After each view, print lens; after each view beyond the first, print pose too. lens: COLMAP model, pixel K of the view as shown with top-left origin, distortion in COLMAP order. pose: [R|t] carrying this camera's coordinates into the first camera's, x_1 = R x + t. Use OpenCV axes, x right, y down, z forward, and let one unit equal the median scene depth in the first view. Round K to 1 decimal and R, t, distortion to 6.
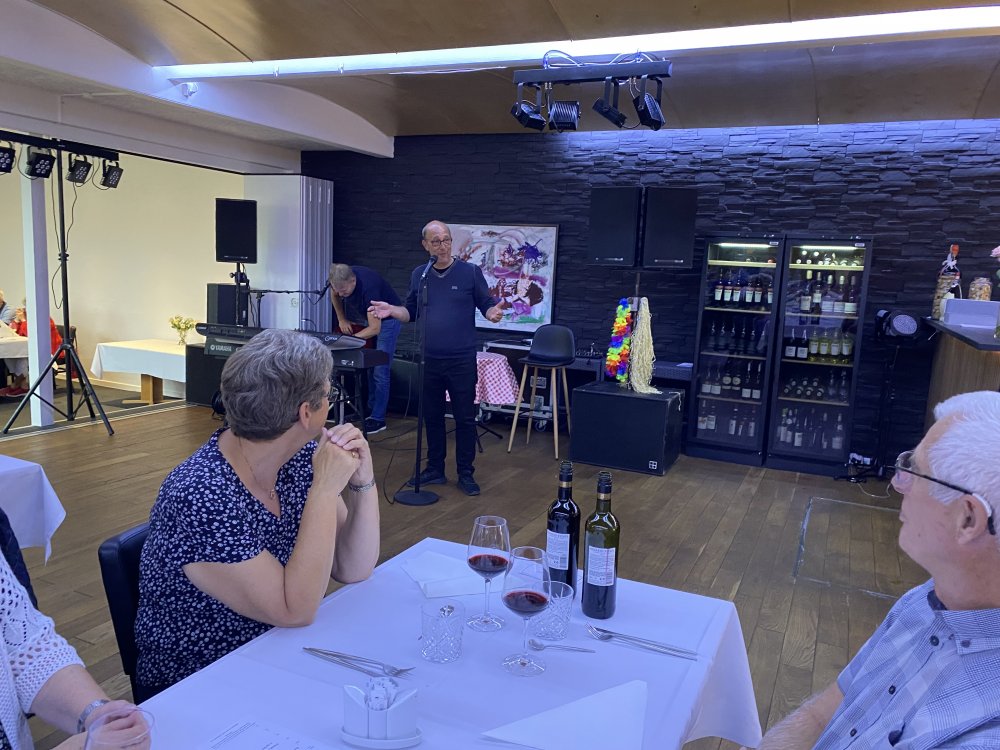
lens RADIAL K [[779.7, 0, 490.6], [0, 779.7, 377.8], [0, 0, 1]] dist [0.062826, -0.074521]
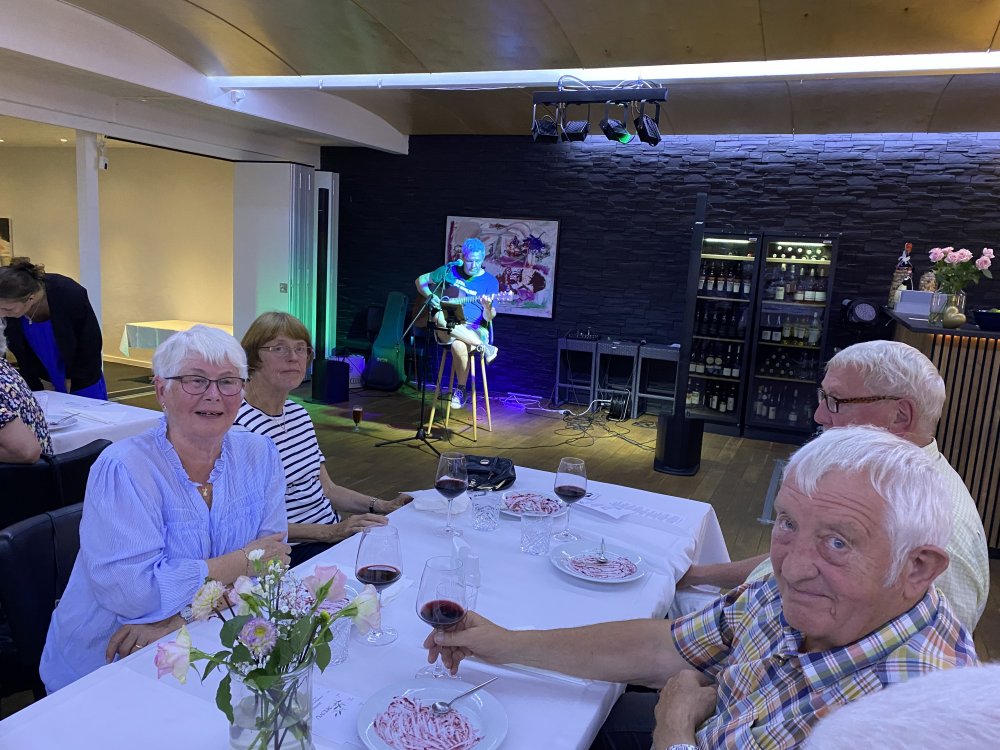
lens RADIAL K [[779.7, 0, 494.0], [0, 779.7, 377.9], [0, 0, 1]] dist [0.062826, -0.074521]
pose [[0.999701, 0.007709, 0.023223, -0.035766], [-0.008113, 0.999817, 0.017328, 0.011455], [-0.023086, -0.017511, 0.999580, -0.121072]]
